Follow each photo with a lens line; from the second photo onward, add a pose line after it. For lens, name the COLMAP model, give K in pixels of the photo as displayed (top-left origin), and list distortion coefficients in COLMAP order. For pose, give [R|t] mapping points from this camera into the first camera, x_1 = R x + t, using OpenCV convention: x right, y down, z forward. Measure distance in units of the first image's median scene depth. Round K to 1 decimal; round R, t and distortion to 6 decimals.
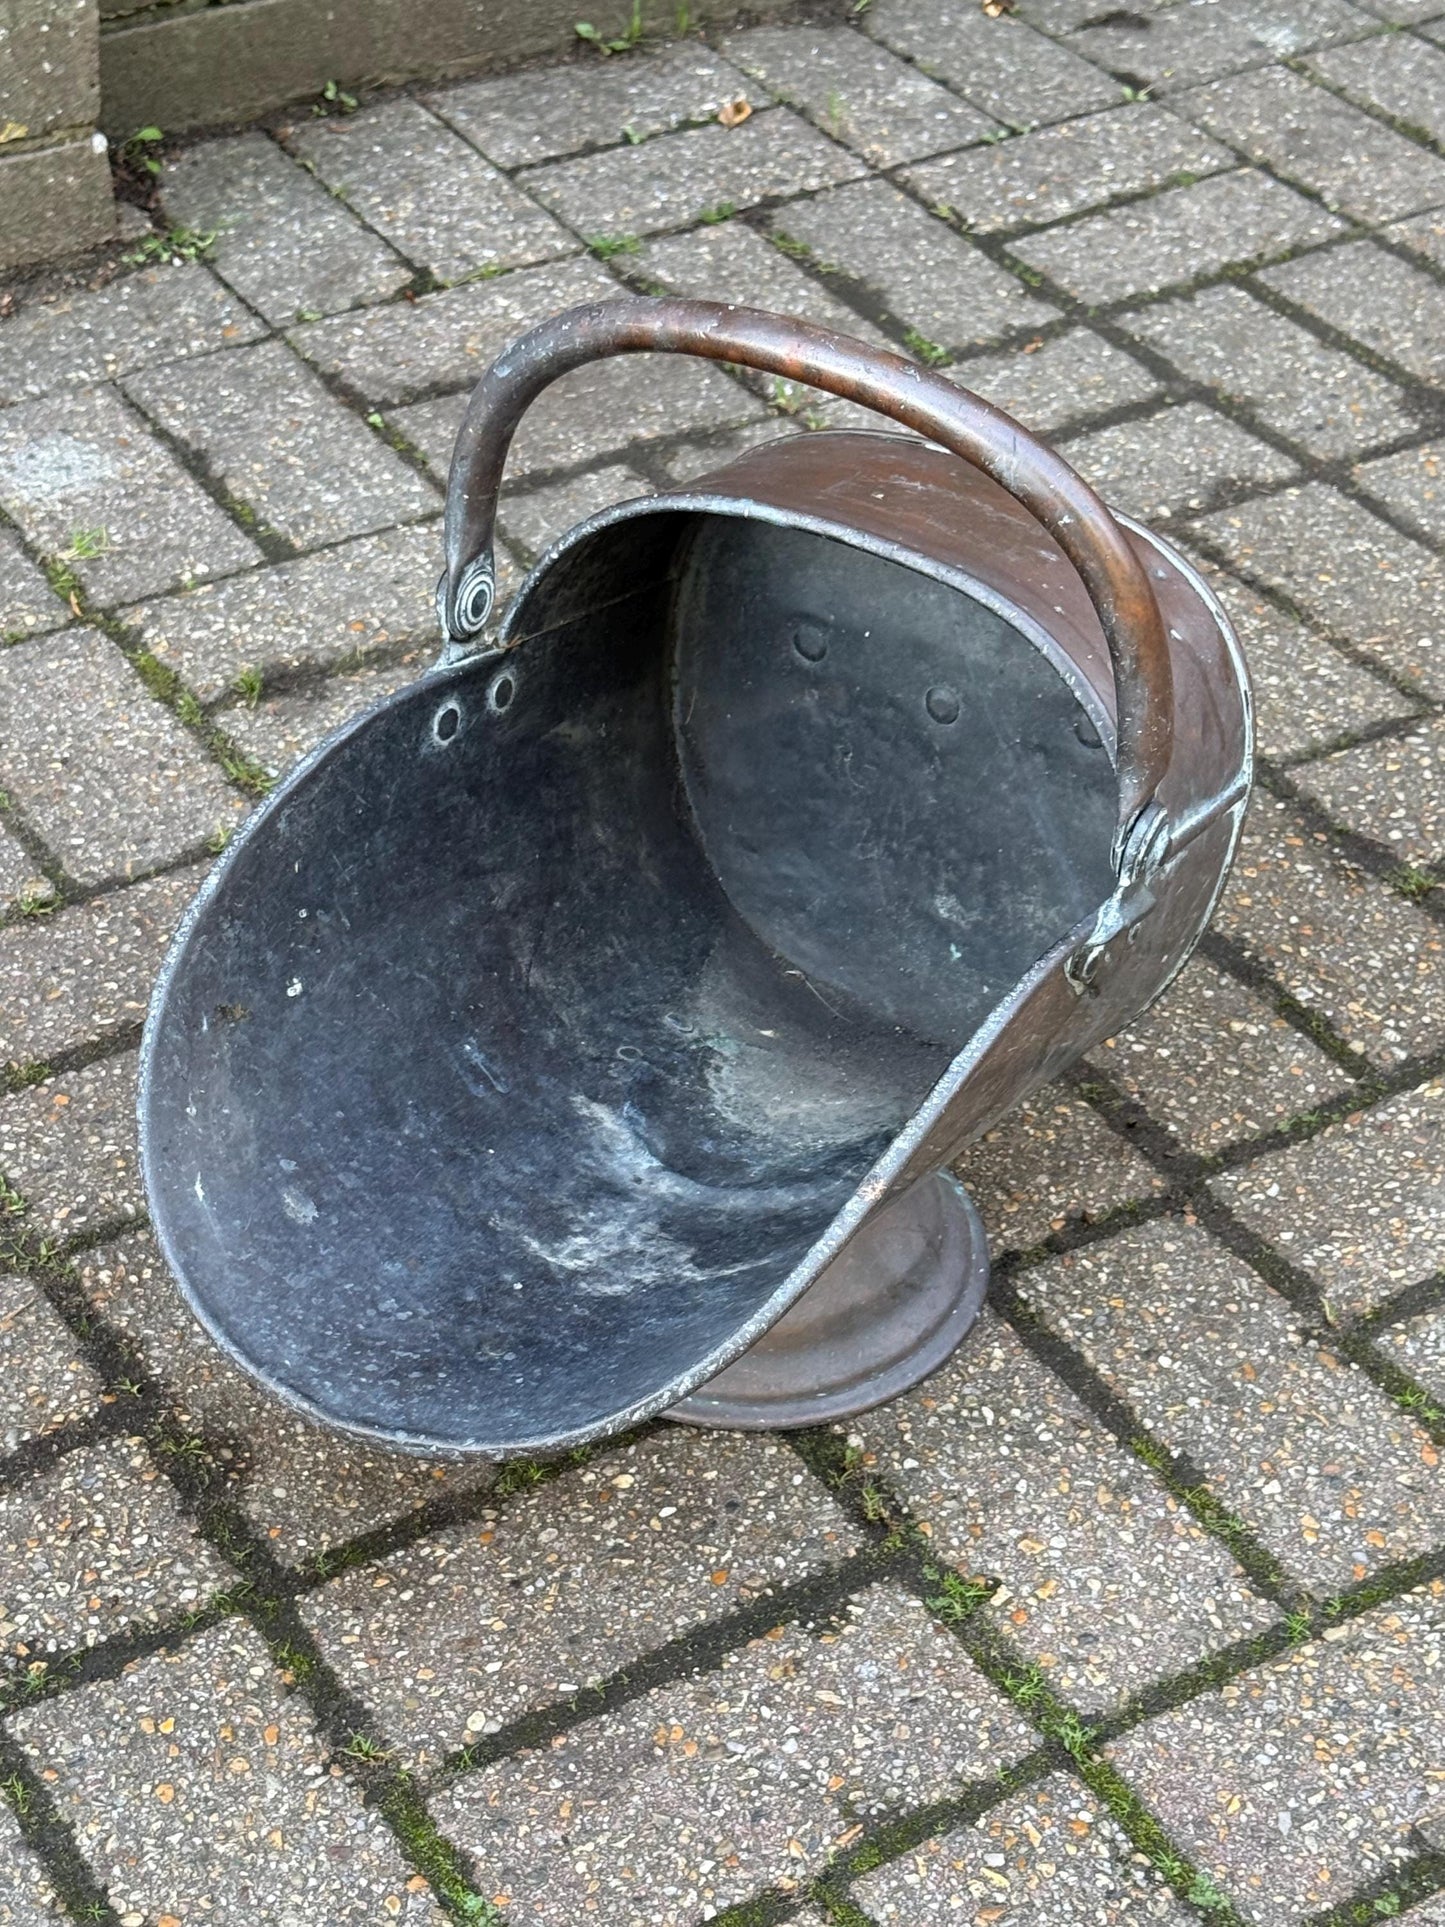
lens RADIAL K [[3562.6, 0, 711.1], [0, 3562.6, 905.4], [0, 0, 1]] dist [0.134952, 0.001555]
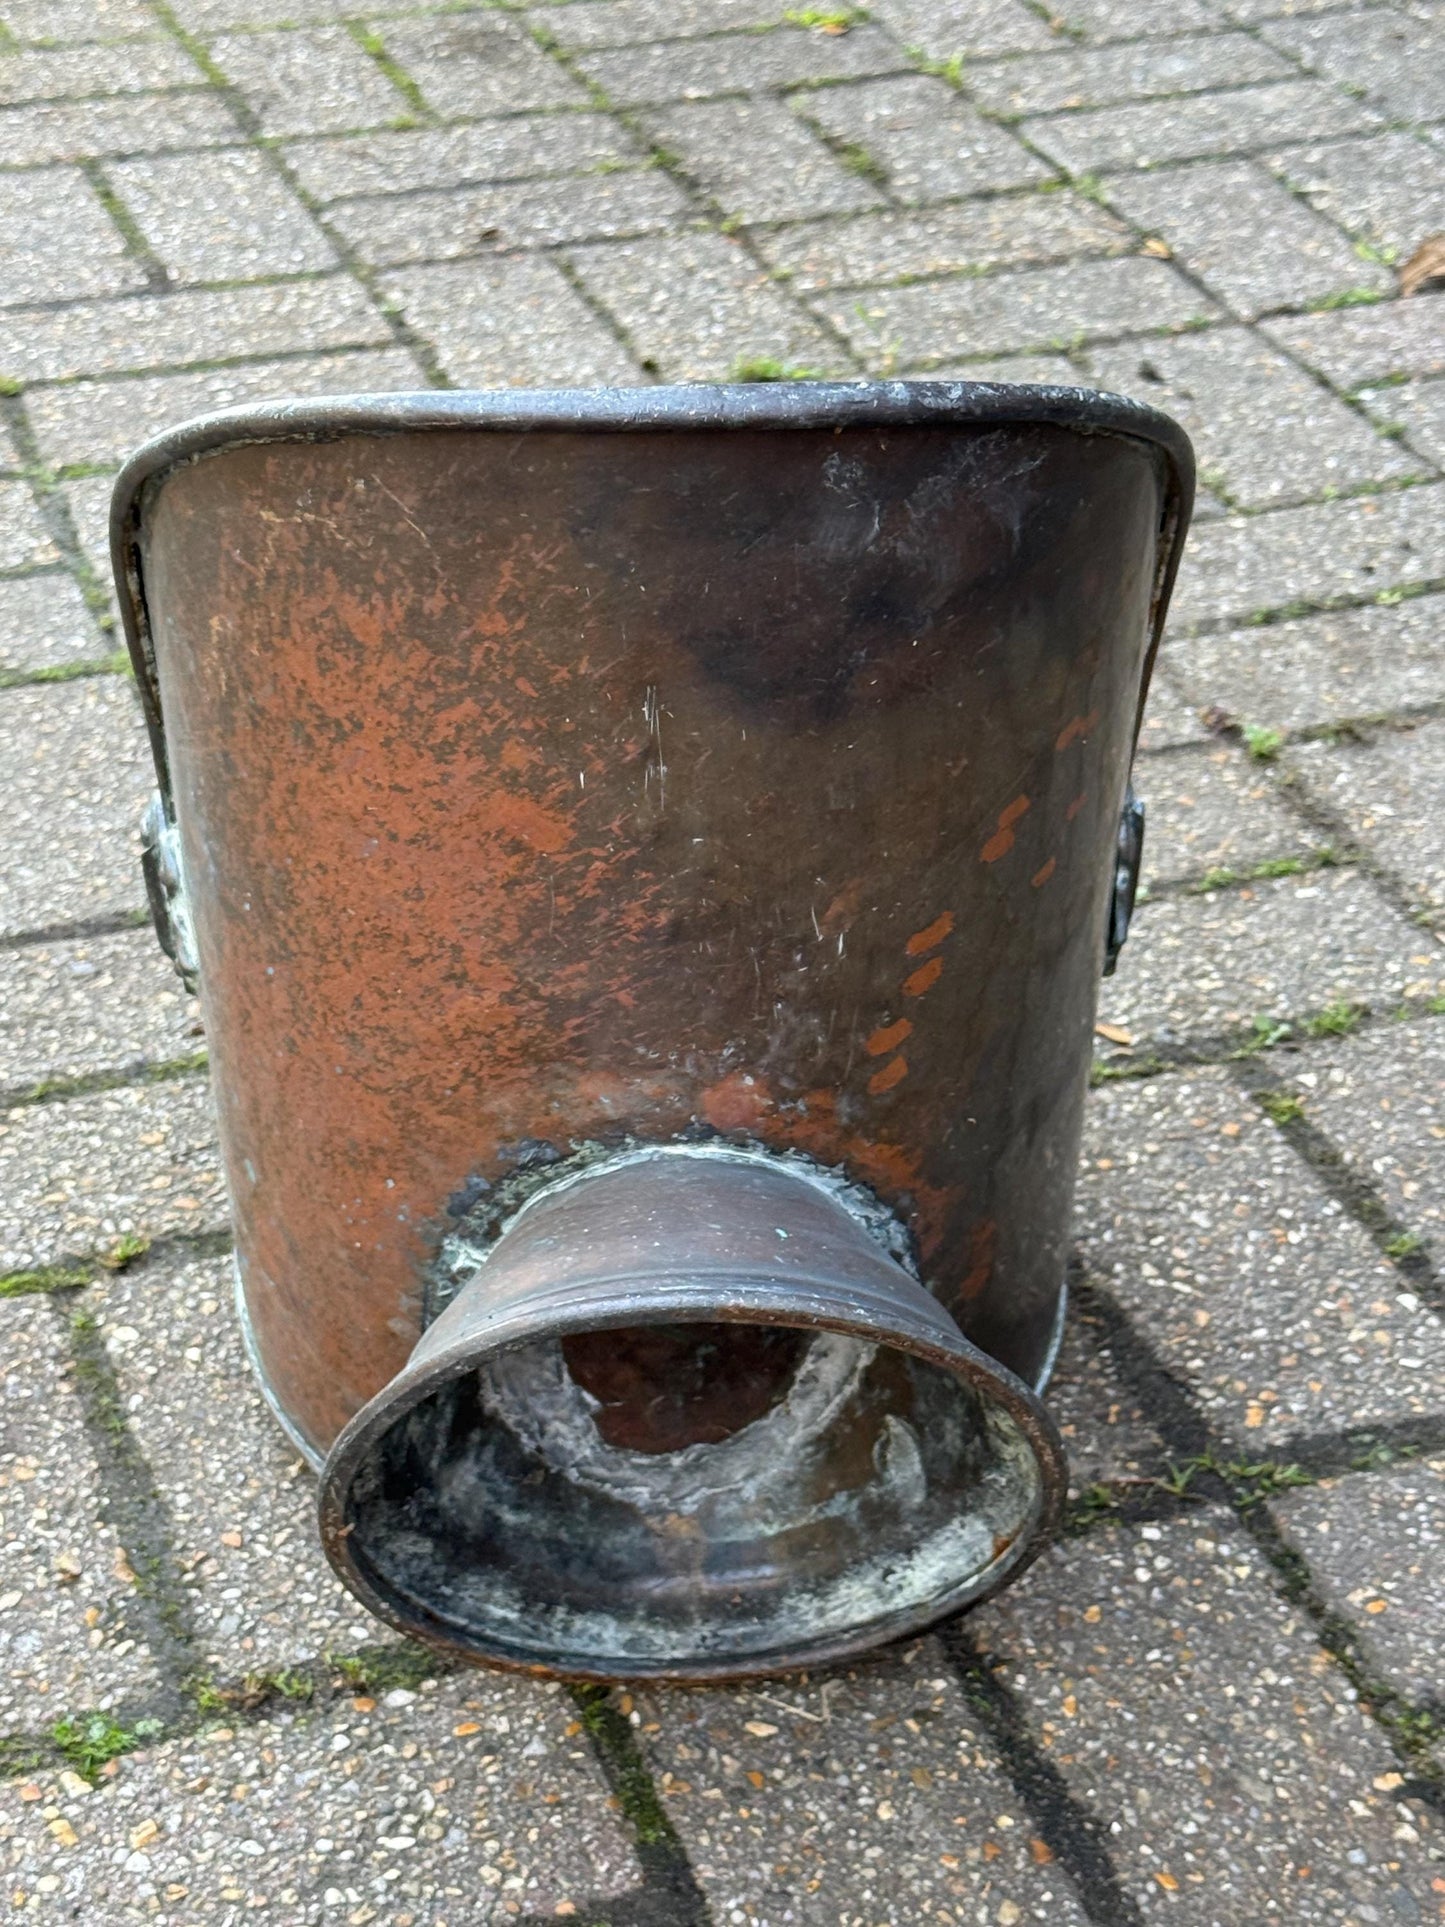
lens RADIAL K [[3604.1, 0, 746.0], [0, 3604.1, 938.8], [0, 0, 1]] dist [0.144710, -0.026869]
pose [[-0.218045, 0.508069, -0.833260, 0.573331], [-0.600016, 0.603585, 0.525039, -0.382186], [0.769699, 0.614452, 0.173241, 0.838064]]
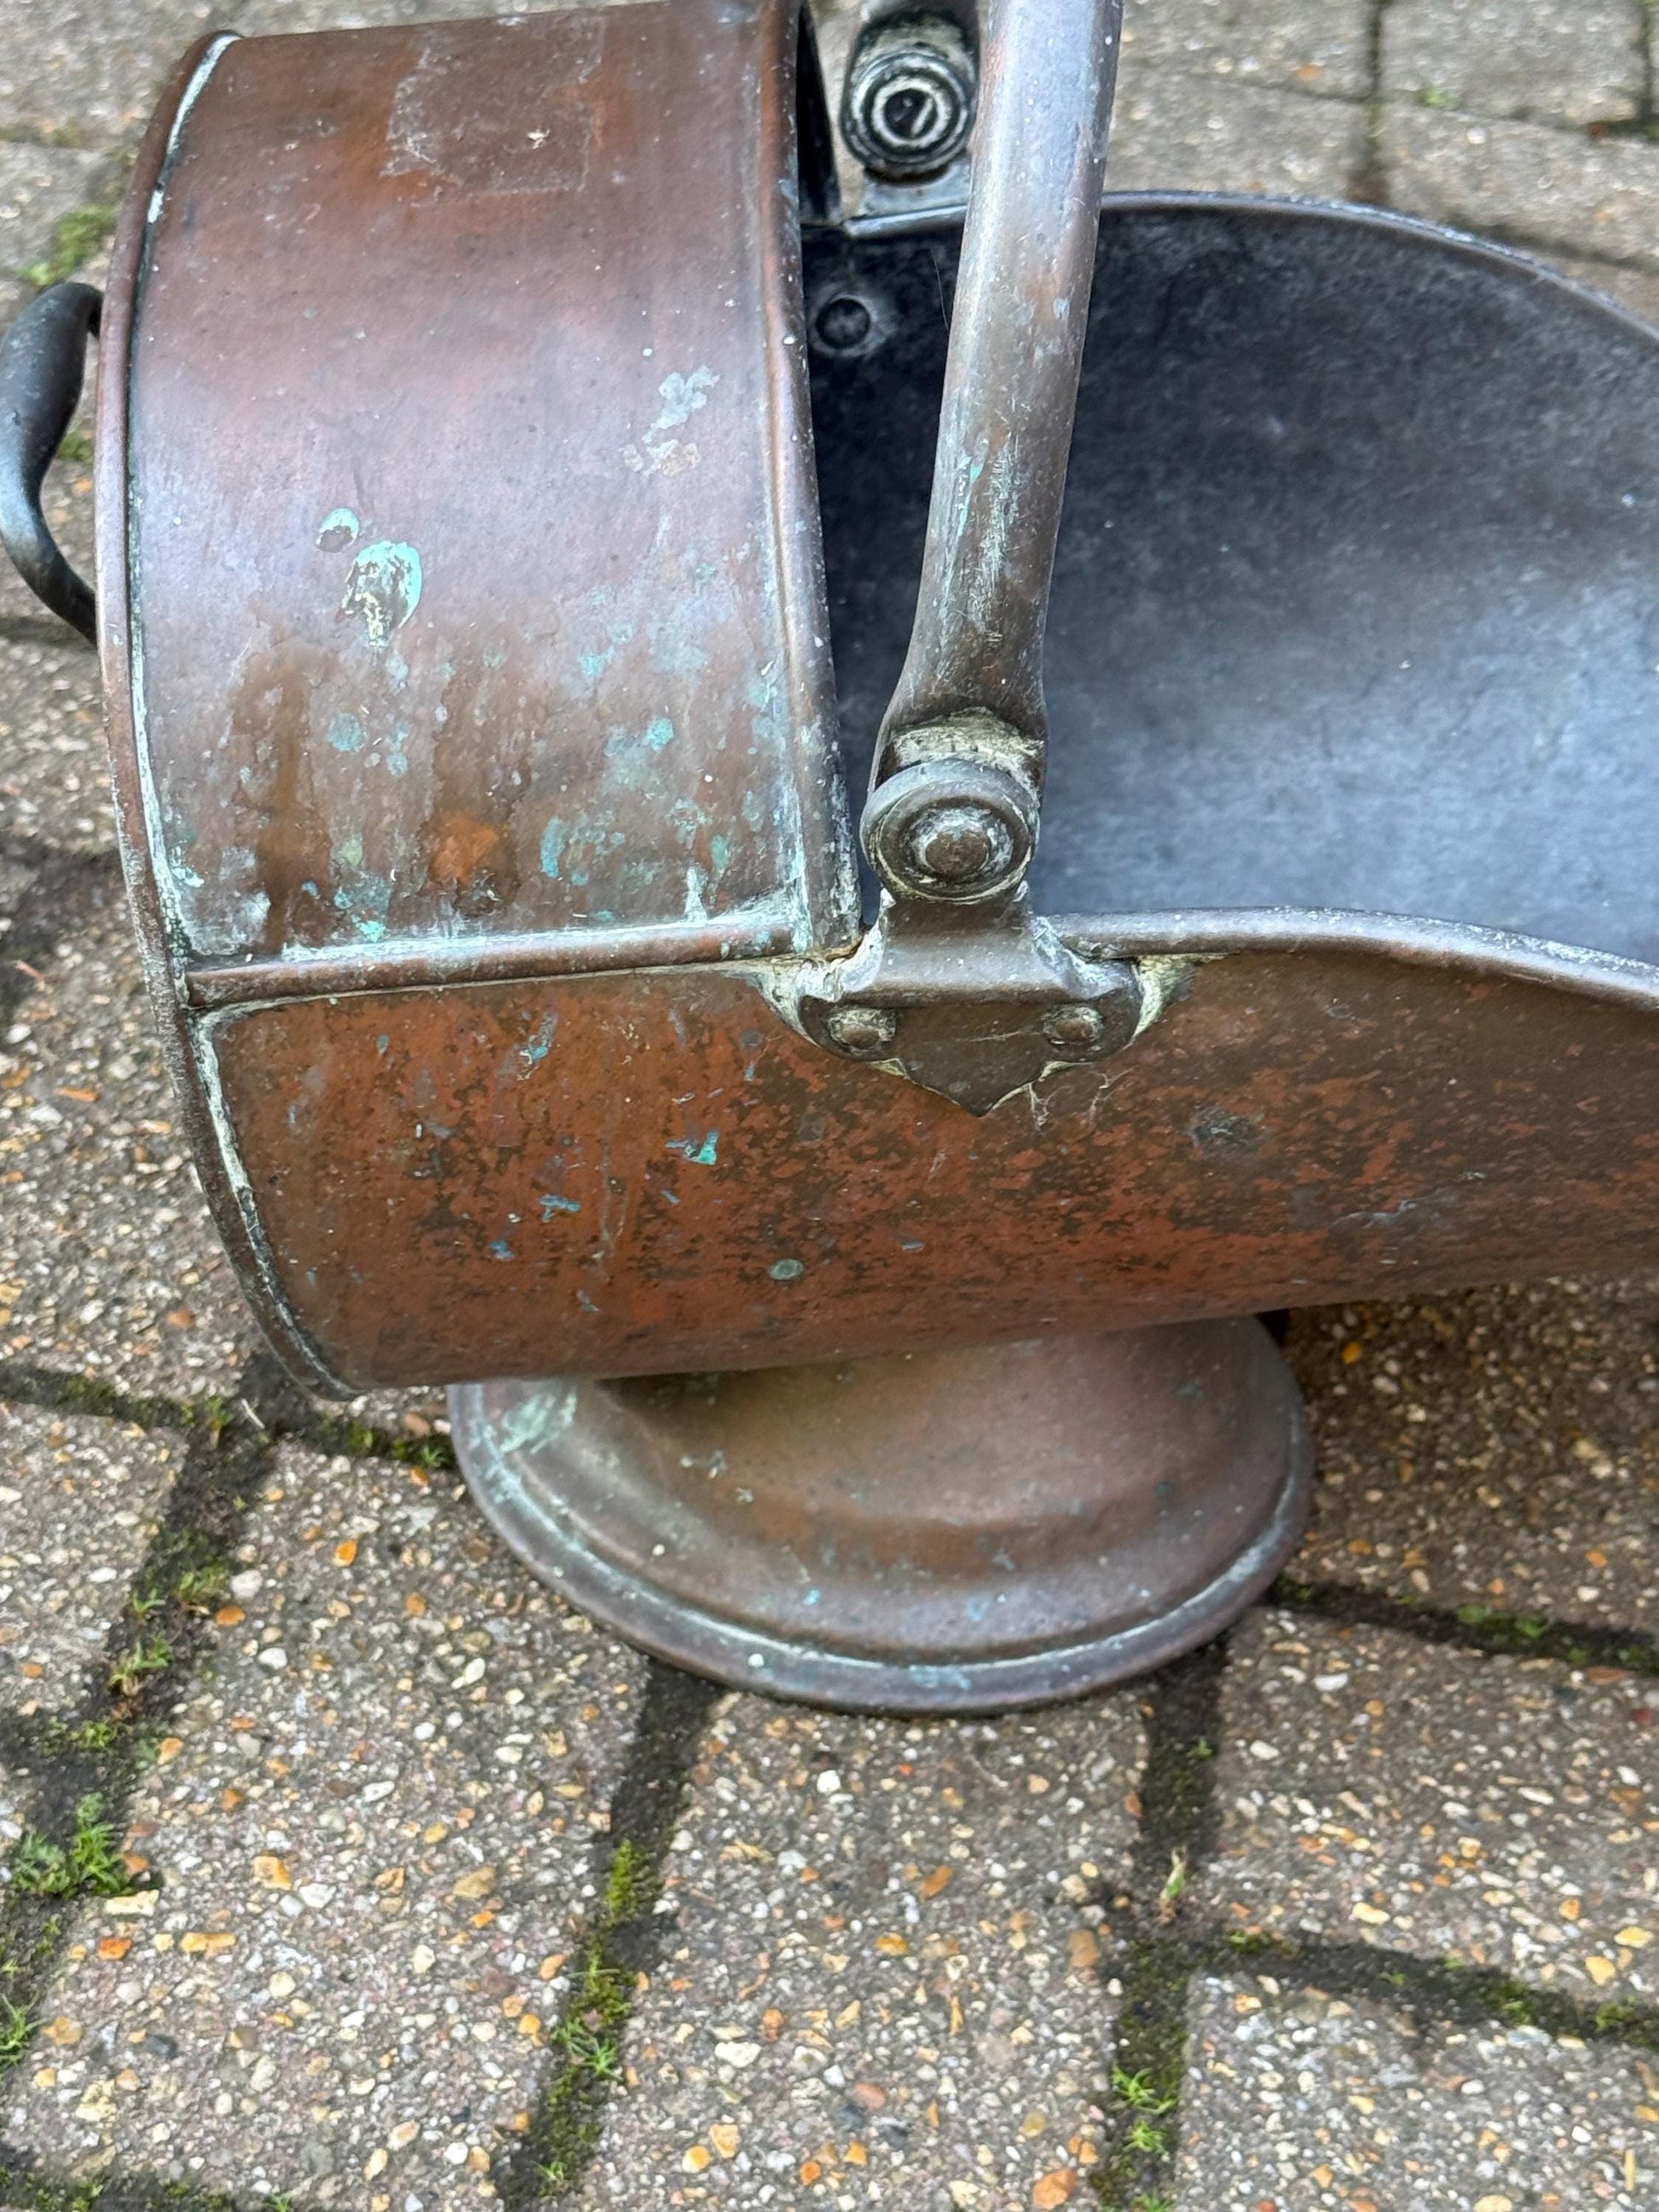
lens RADIAL K [[4098.9, 0, 824.3], [0, 4098.9, 1103.1], [0, 0, 1]] dist [0.150420, -0.130423]
pose [[0.758117, 0.437566, -0.483523, 0.388535], [-0.464980, 0.882578, 0.069649, -0.001794], [0.457223, 0.172027, 0.872556, 0.475890]]
